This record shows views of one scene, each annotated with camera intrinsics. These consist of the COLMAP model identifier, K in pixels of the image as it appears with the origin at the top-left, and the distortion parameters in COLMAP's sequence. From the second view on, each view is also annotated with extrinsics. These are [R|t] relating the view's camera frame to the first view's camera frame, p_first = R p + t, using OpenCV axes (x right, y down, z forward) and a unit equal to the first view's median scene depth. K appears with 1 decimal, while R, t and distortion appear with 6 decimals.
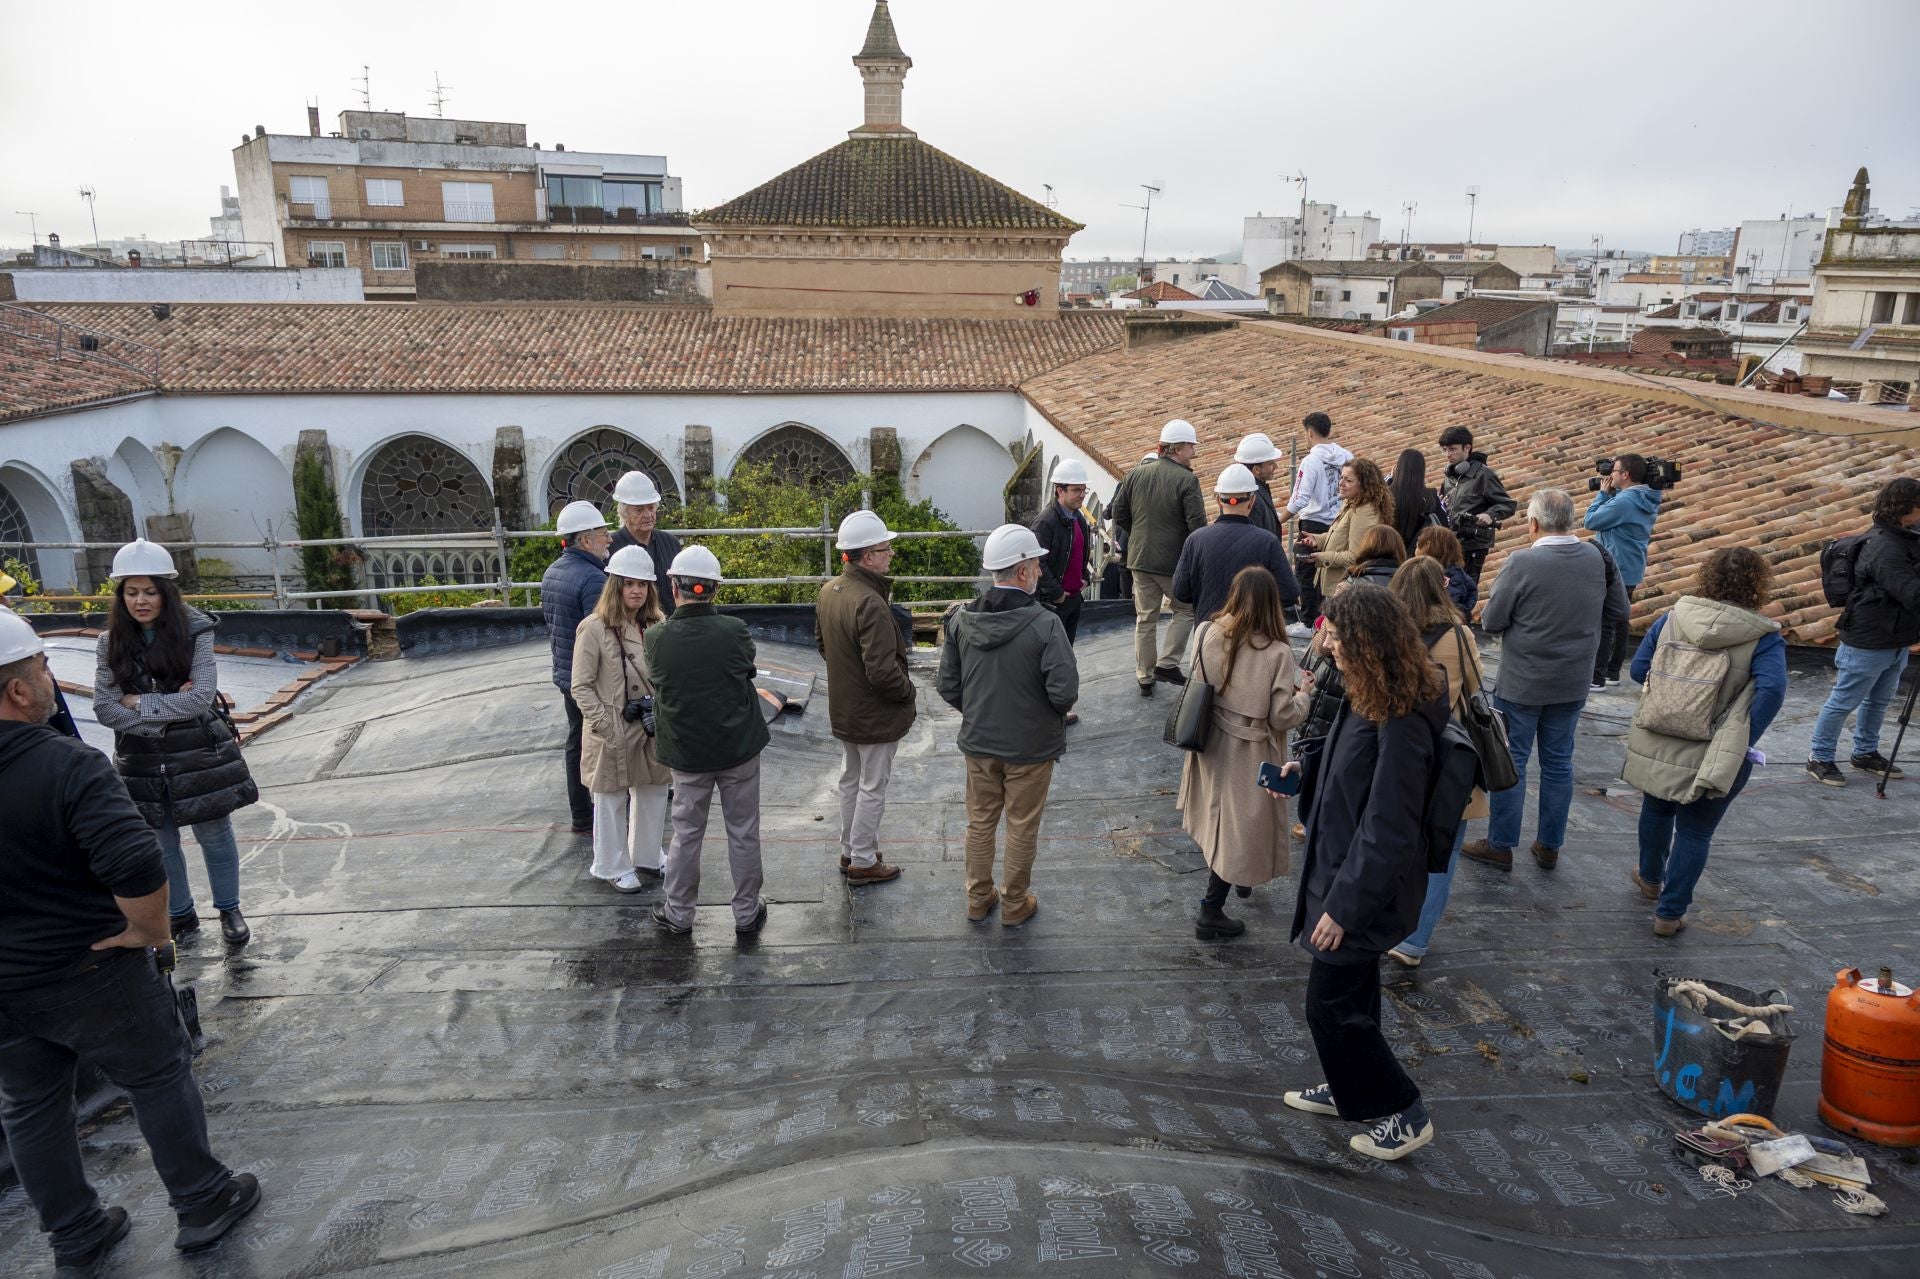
lens RADIAL K [[1272.7, 0, 966.4], [0, 1272.7, 631.1], [0, 0, 1]] dist [-0.006417, -0.002076]
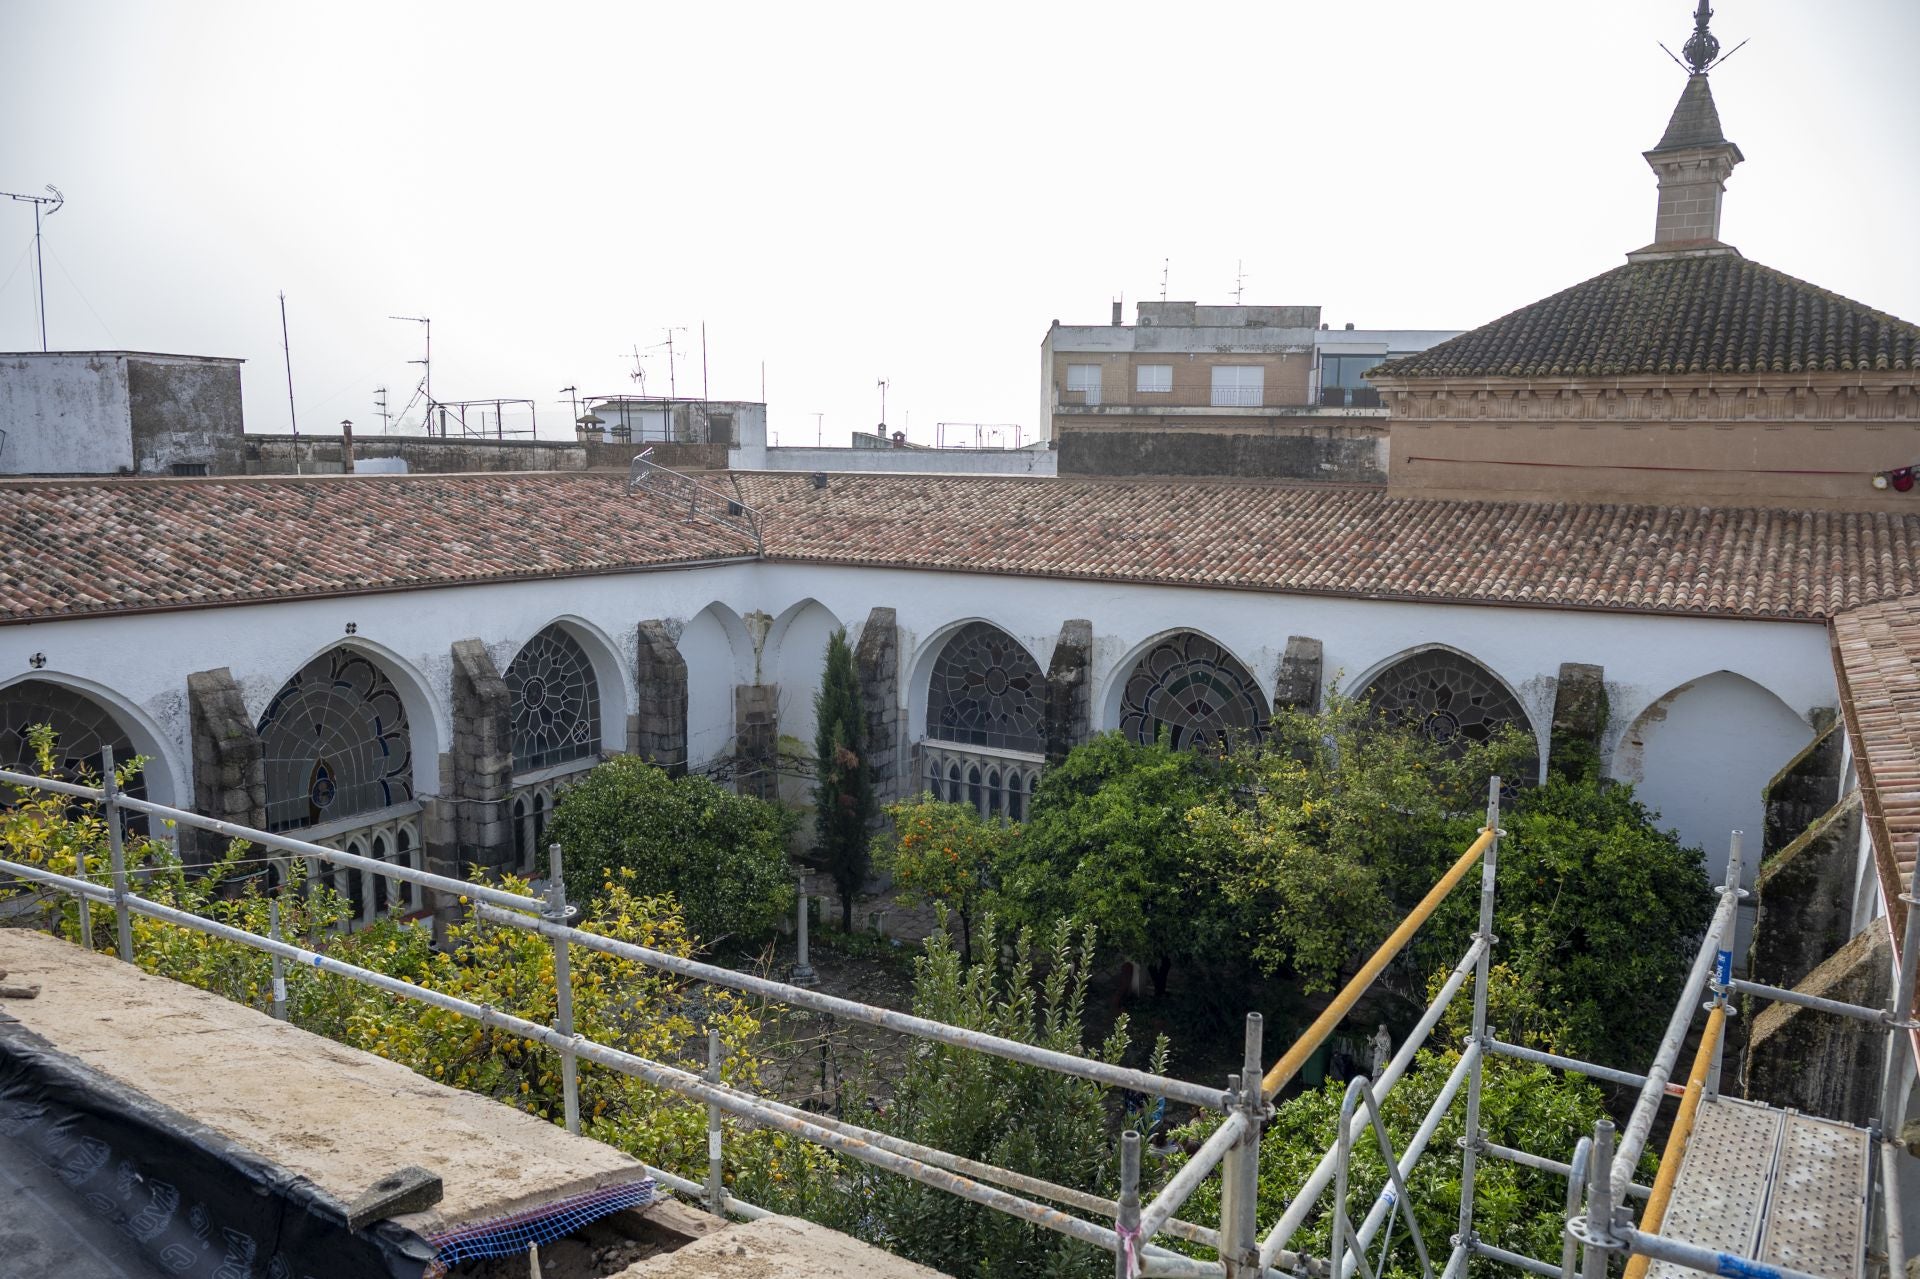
lens RADIAL K [[1338.7, 0, 971.5], [0, 1338.7, 635.9], [0, 0, 1]] dist [-0.006586, -0.000212]
pose [[0.808061, 0.078254, -0.583878, 0.071110], [-0.168500, 0.980431, -0.101794, -0.046462], [0.564487, 0.180639, 0.805434, 0.243410]]
